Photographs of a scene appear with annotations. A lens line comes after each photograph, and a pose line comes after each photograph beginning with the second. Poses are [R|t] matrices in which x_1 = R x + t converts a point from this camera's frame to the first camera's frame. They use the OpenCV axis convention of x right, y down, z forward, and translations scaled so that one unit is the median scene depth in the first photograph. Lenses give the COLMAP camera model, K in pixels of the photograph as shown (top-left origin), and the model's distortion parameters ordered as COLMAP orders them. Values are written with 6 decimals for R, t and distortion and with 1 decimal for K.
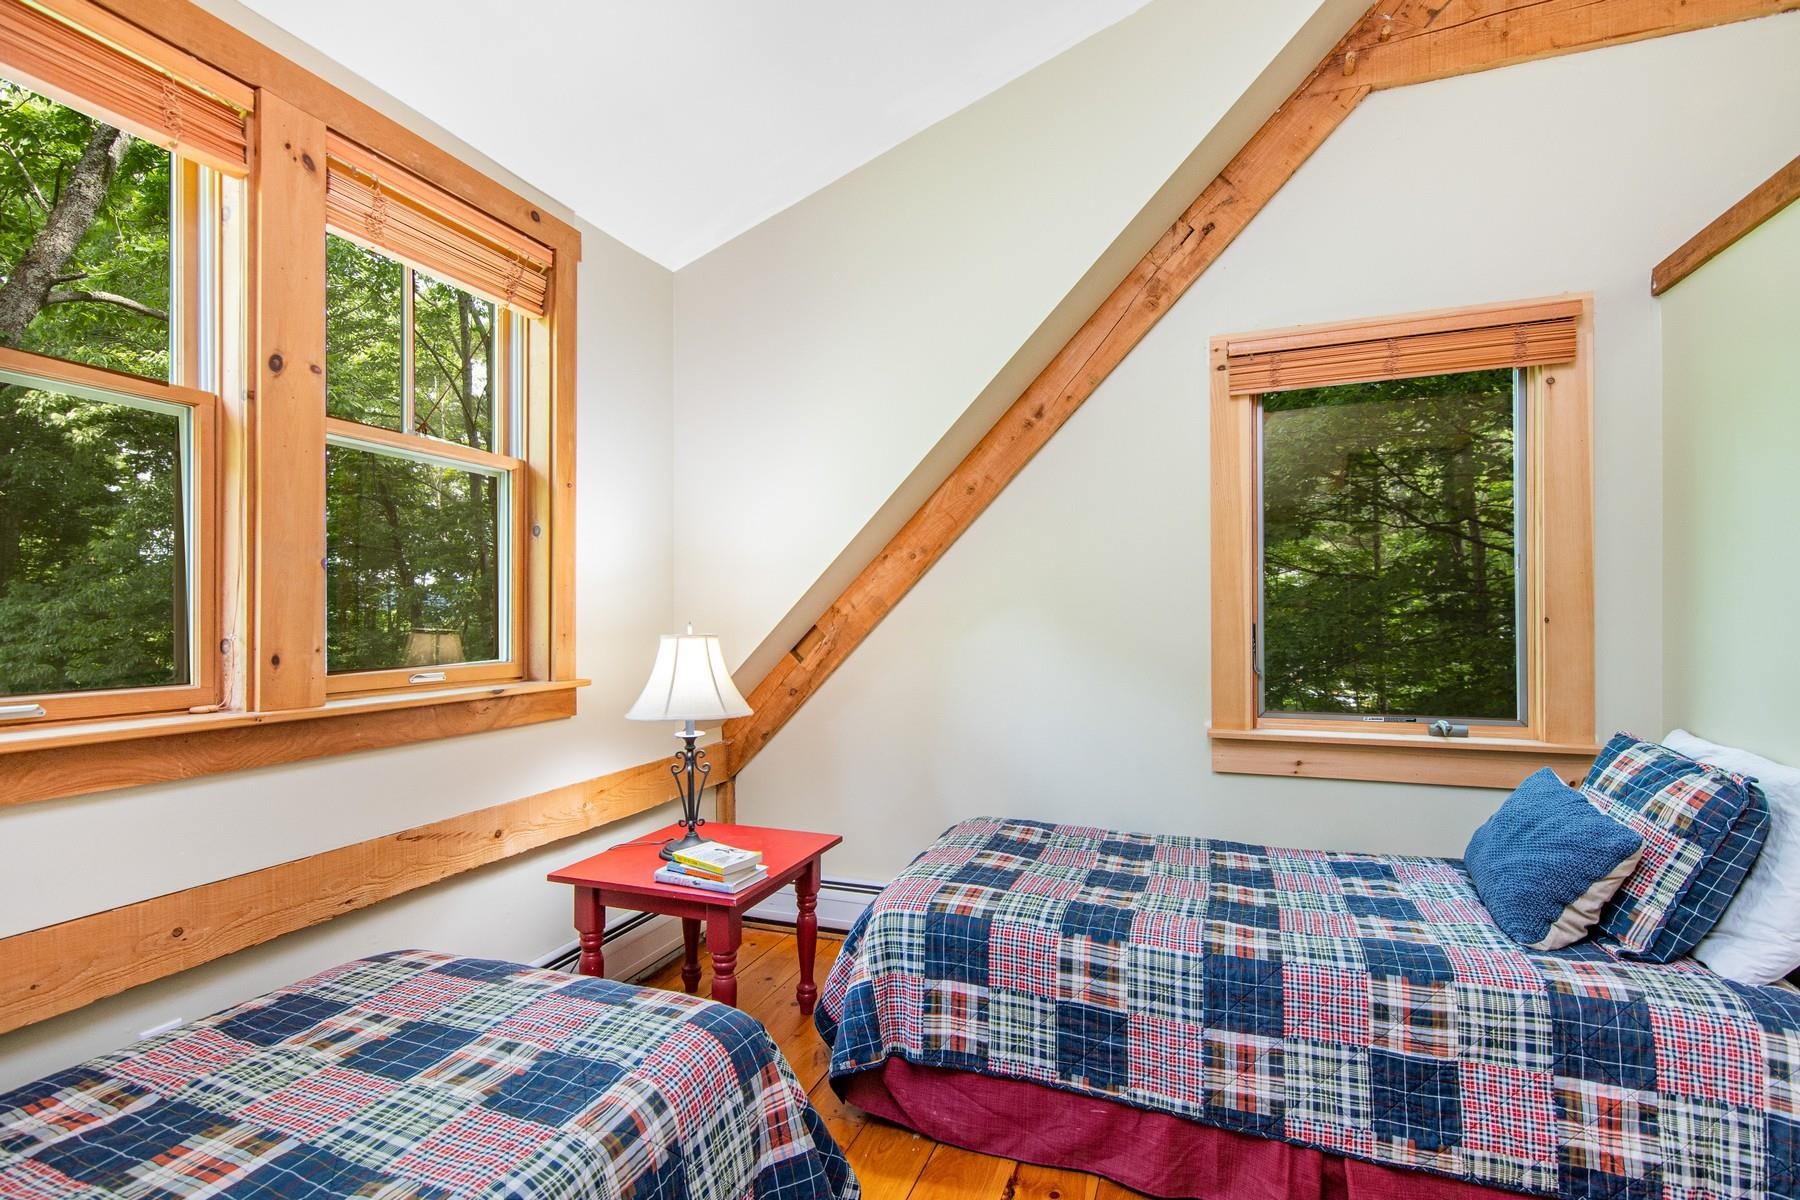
lens RADIAL K [[882.1, 0, 838.4], [0, 882.1, 614.5], [0, 0, 1]] dist [0.030410, -0.009790]
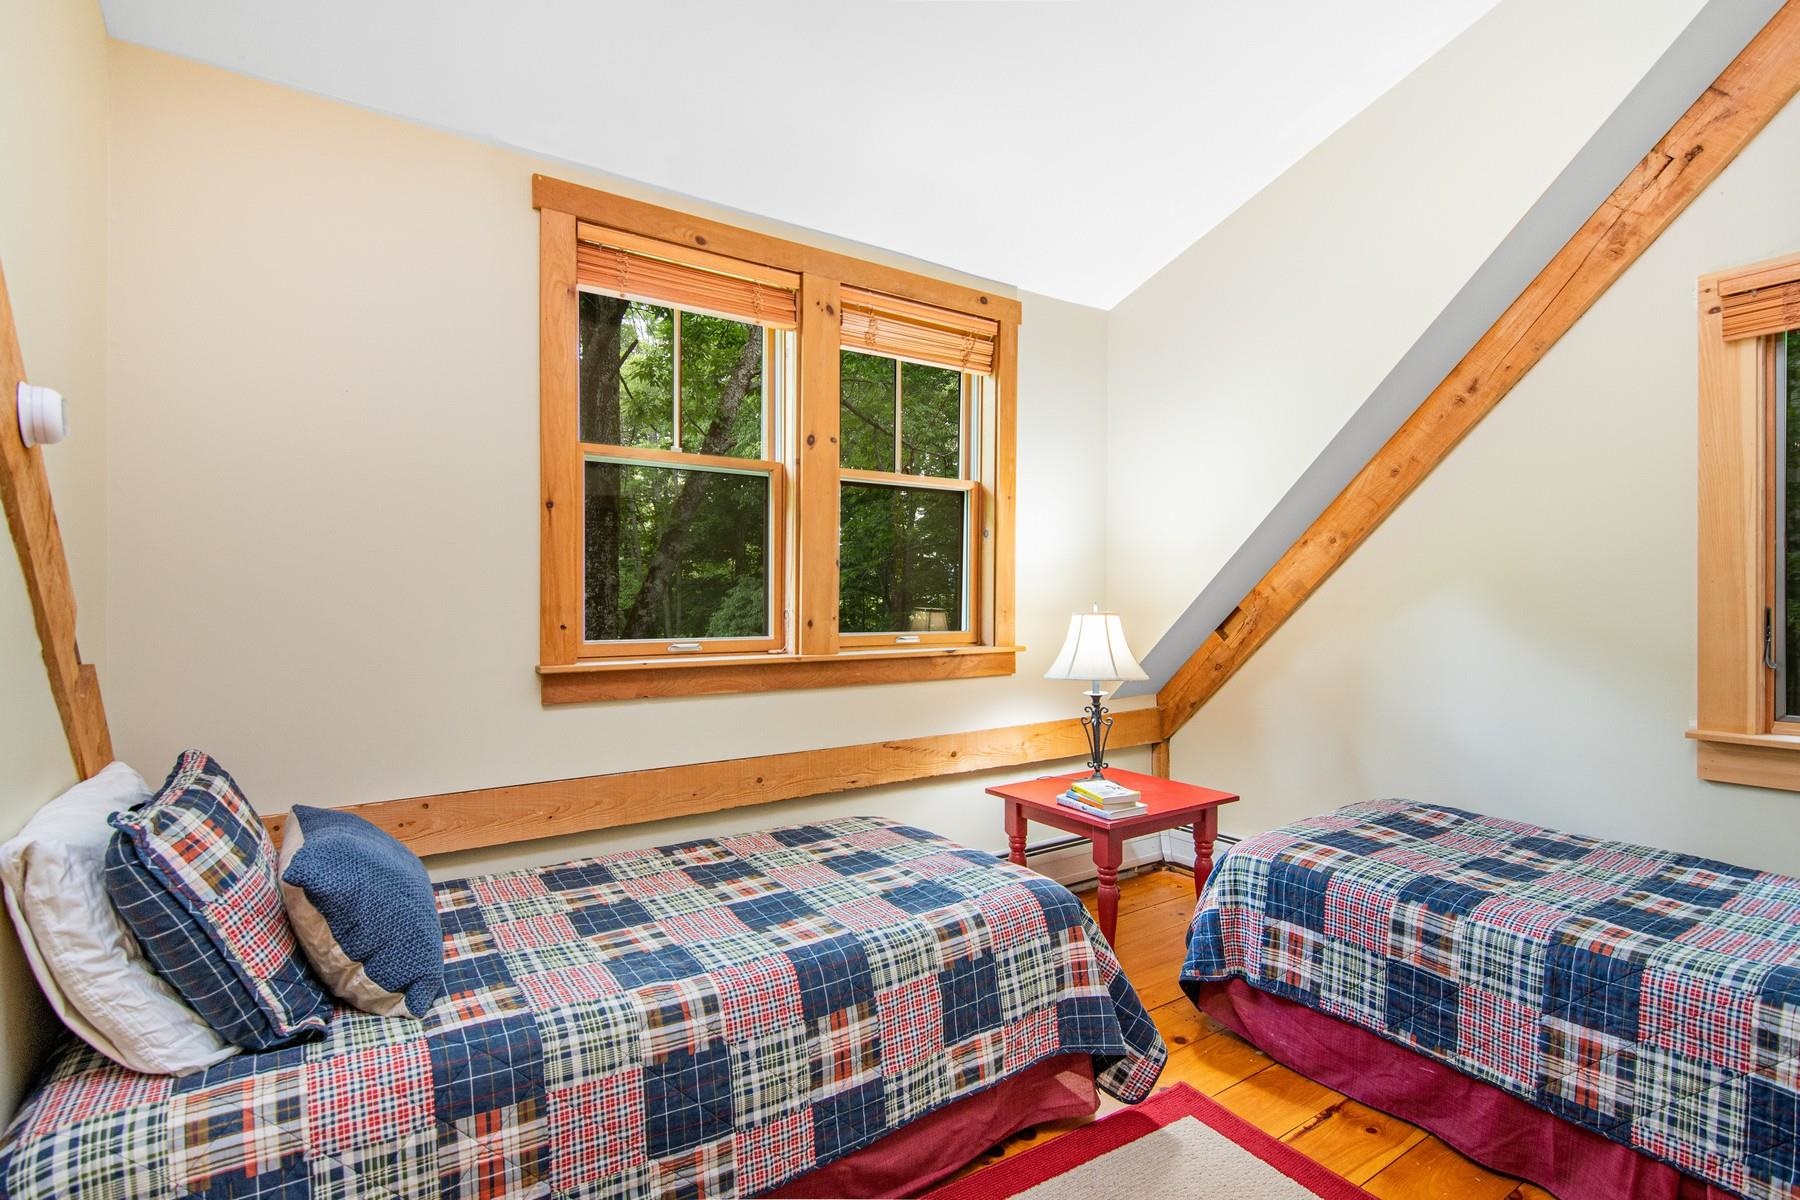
lens RADIAL K [[817.3, 0, 877.3], [0, 817.3, 599.0], [0, 0, 1]] dist [0.019591, -0.000408]
pose [[0.833940, 0.003655, -0.551843, 0.271267], [-0.003704, 0.999993, 0.001027, 0.005091], [0.551843, 0.001188, 0.833947, -0.159272]]
